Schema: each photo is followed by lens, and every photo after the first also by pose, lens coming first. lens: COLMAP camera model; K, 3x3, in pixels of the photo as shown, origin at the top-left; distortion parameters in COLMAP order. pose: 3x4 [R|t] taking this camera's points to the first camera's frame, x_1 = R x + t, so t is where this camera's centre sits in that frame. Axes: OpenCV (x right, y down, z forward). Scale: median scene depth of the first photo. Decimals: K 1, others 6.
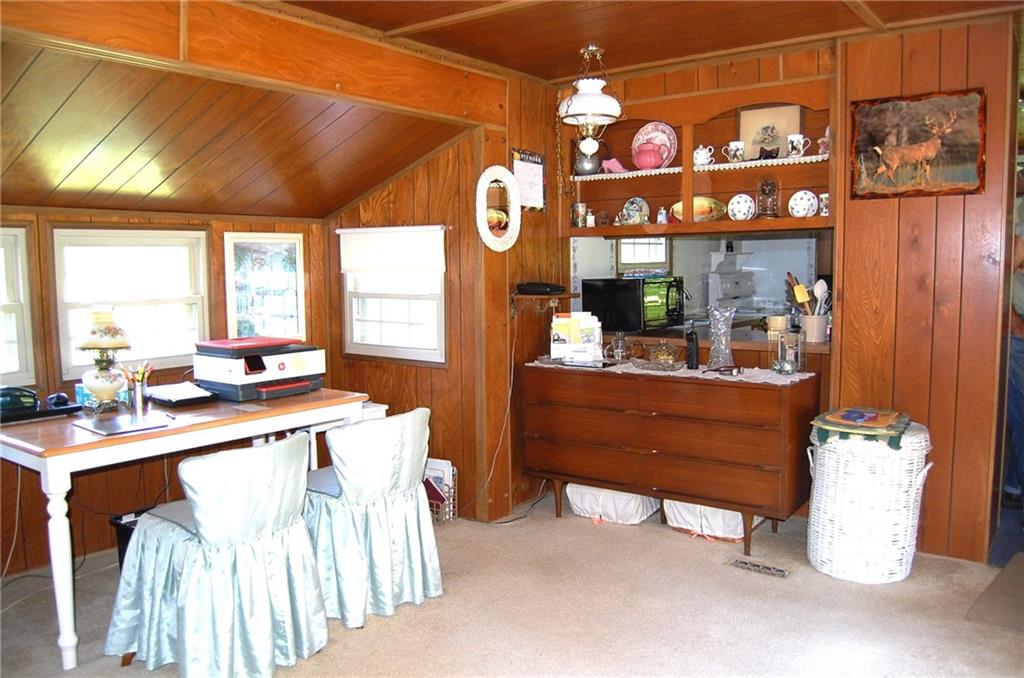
lens RADIAL K [[807.6, 0, 512.9], [0, 807.6, 346.9], [0, 0, 1]] dist [-0.103867, 0.056501]
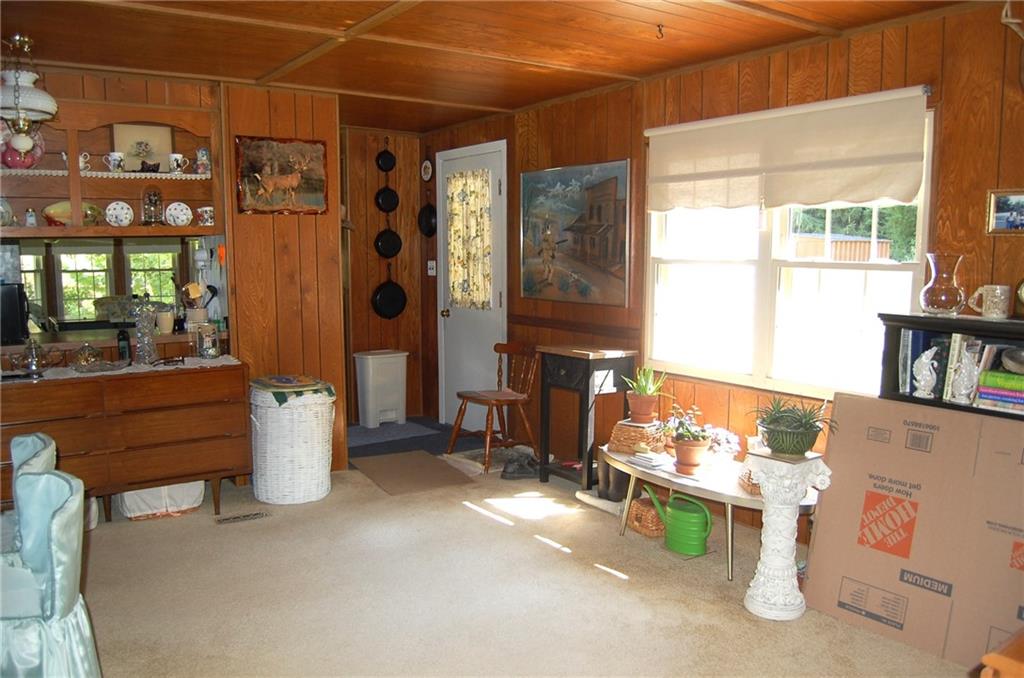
lens RADIAL K [[807.6, 0, 512.9], [0, 807.6, 346.9], [0, 0, 1]] dist [-0.103867, 0.056501]
pose [[0.321289, -0.098734, 0.941820, -0.657934], [0.099860, 0.992537, 0.069985, -0.021805], [-0.941701, 0.071565, 0.328751, 0.195842]]
